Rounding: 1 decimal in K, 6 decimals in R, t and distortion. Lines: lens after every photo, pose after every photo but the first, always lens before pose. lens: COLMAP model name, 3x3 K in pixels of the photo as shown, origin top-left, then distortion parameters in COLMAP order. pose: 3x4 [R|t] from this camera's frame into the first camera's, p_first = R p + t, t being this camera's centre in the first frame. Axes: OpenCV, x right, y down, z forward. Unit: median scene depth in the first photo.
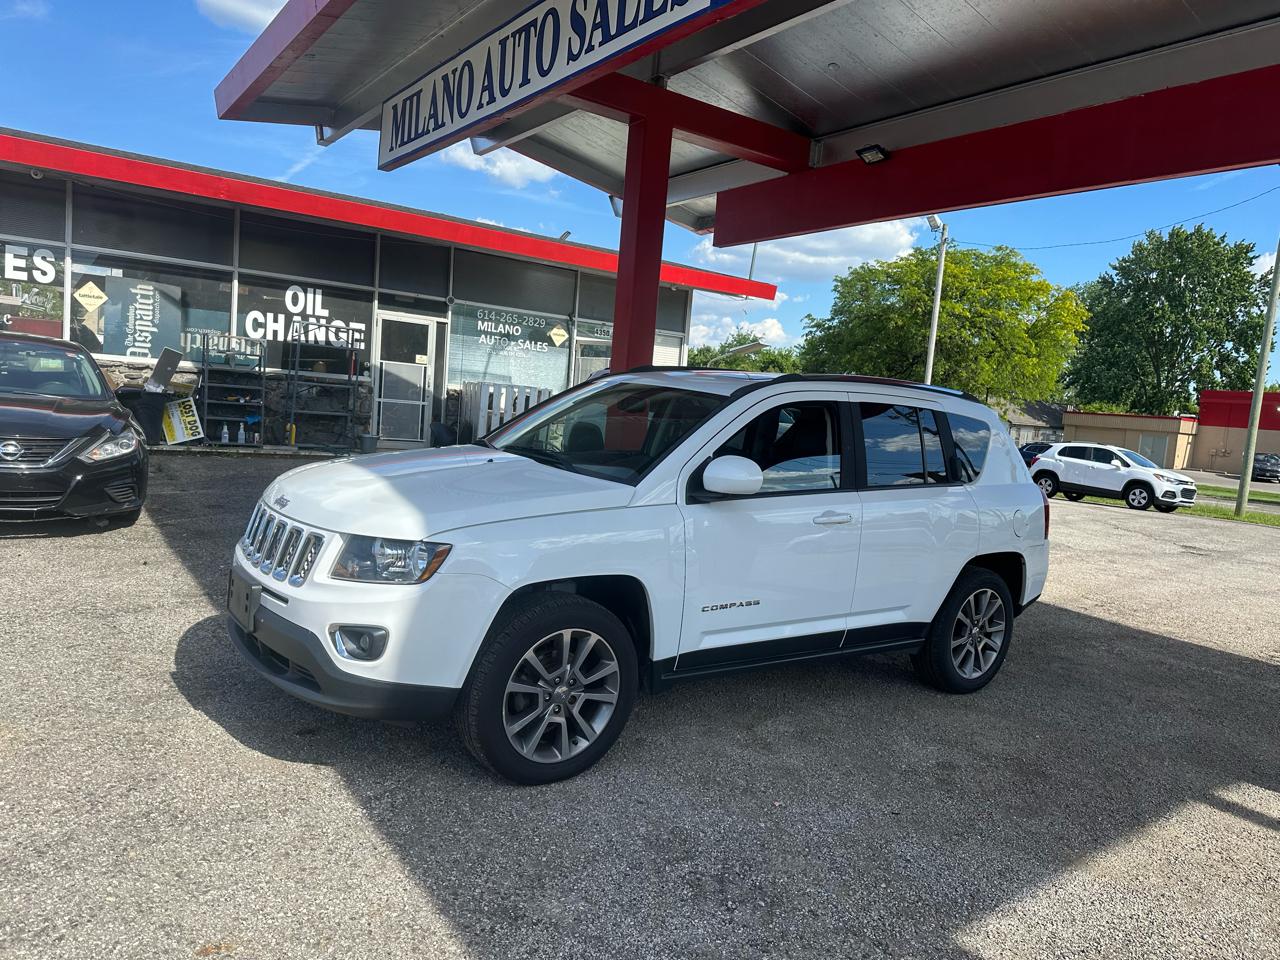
lens RADIAL K [[900.5, 0, 637.0], [0, 900.5, 482.0], [0, 0, 1]] dist [-0.000525, -0.009387]
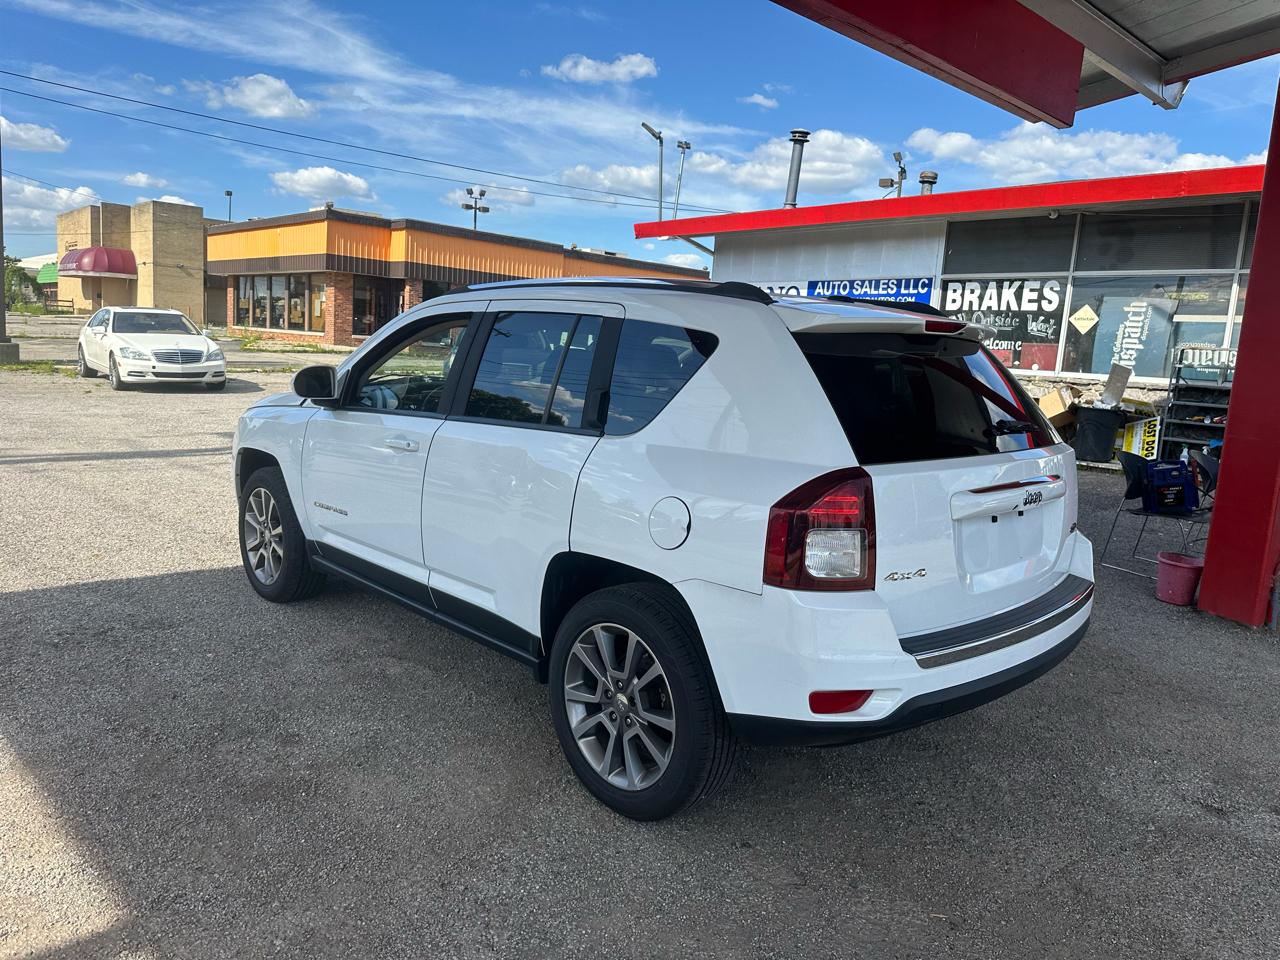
lens RADIAL K [[900.5, 0, 643.1], [0, 900.5, 481.7], [0, 0, 1]] dist [-0.000525, -0.009387]
pose [[0.140119, 0.069238, -0.987711, 0.367934], [-0.138433, 0.989124, 0.049699, 0.000118], [0.980410, 0.129768, 0.148180, 0.363996]]
